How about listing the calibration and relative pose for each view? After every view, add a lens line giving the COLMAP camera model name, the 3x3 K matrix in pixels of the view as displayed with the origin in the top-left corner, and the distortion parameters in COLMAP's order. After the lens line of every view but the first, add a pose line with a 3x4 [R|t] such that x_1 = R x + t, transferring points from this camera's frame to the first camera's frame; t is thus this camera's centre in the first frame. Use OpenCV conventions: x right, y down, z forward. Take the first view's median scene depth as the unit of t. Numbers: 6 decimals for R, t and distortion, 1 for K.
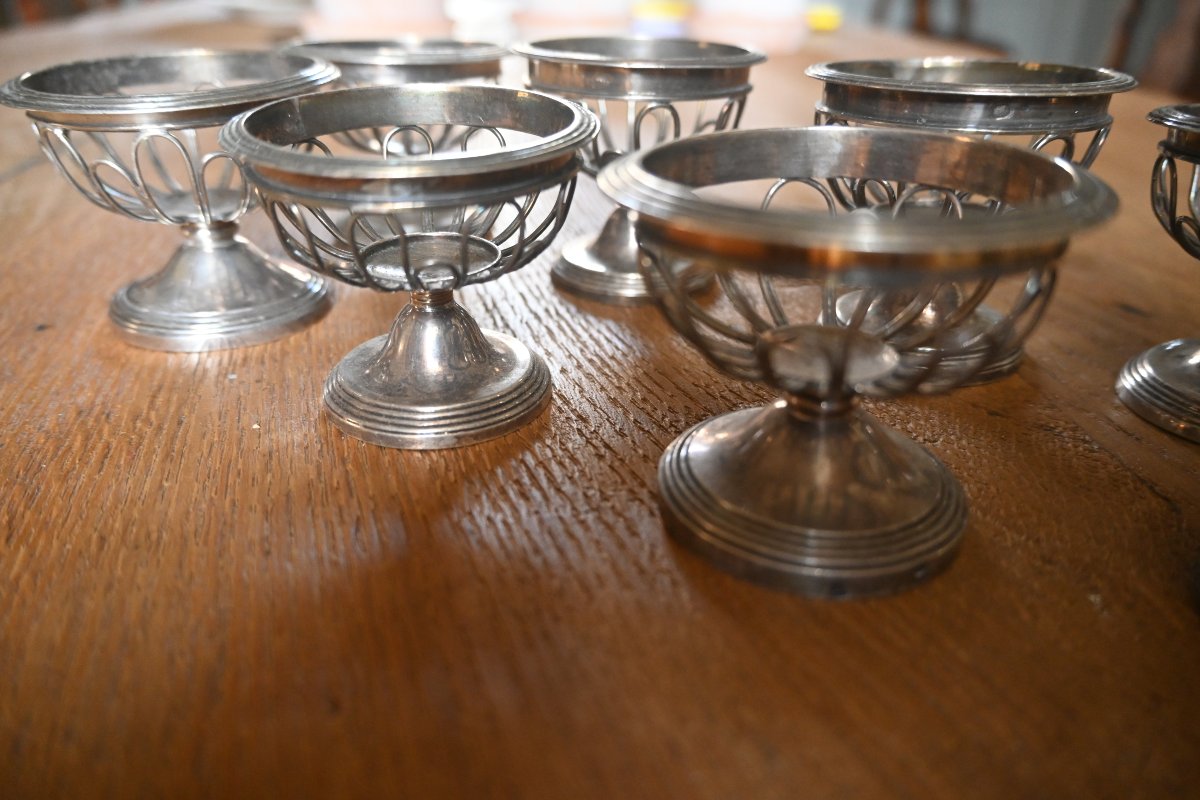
lens RADIAL K [[912.7, 0, 598.2], [0, 912.7, 399.7], [0, 0, 1]] dist [0.025369, -0.030413]
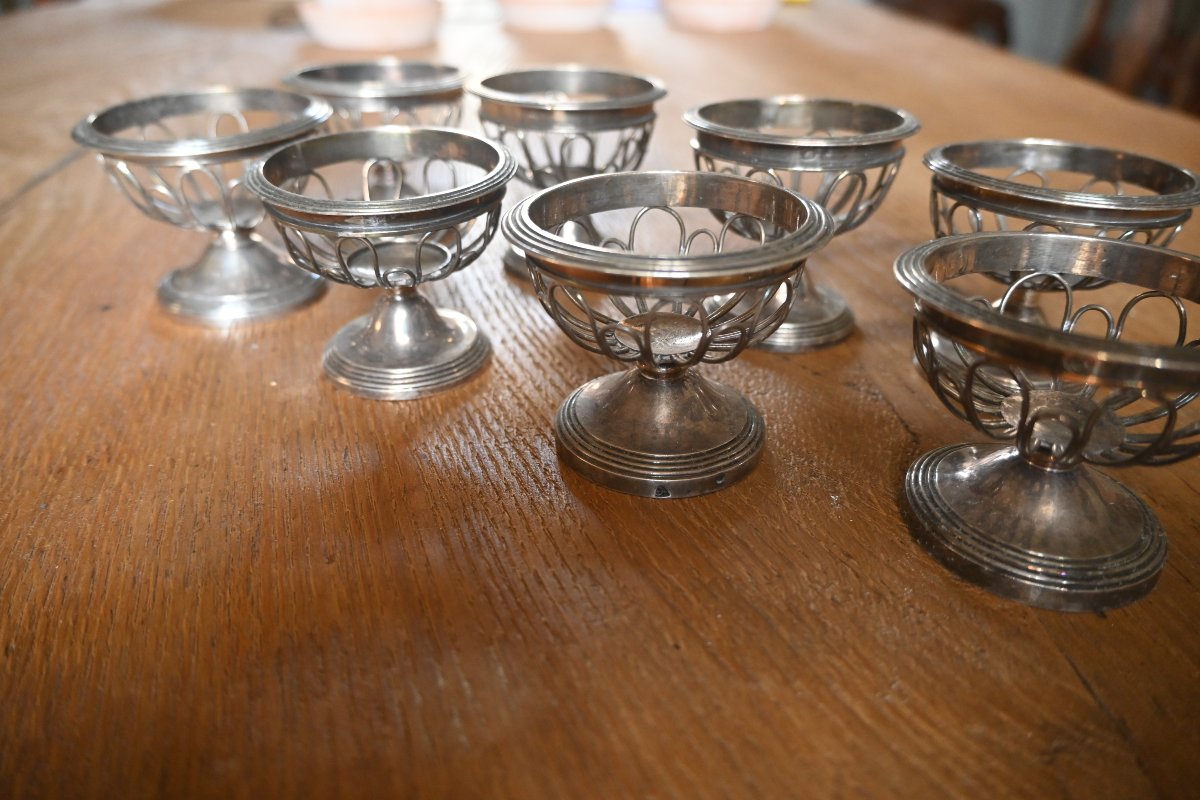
lens RADIAL K [[912.7, 0, 599.2], [0, 912.7, 400.4], [0, 0, 1]] dist [0.025369, -0.030413]
pose [[0.999991, -0.001348, -0.004137, 0.131082], [0.001547, 0.998813, 0.048682, -0.013196], [0.004066, -0.048687, 0.998806, -0.403445]]
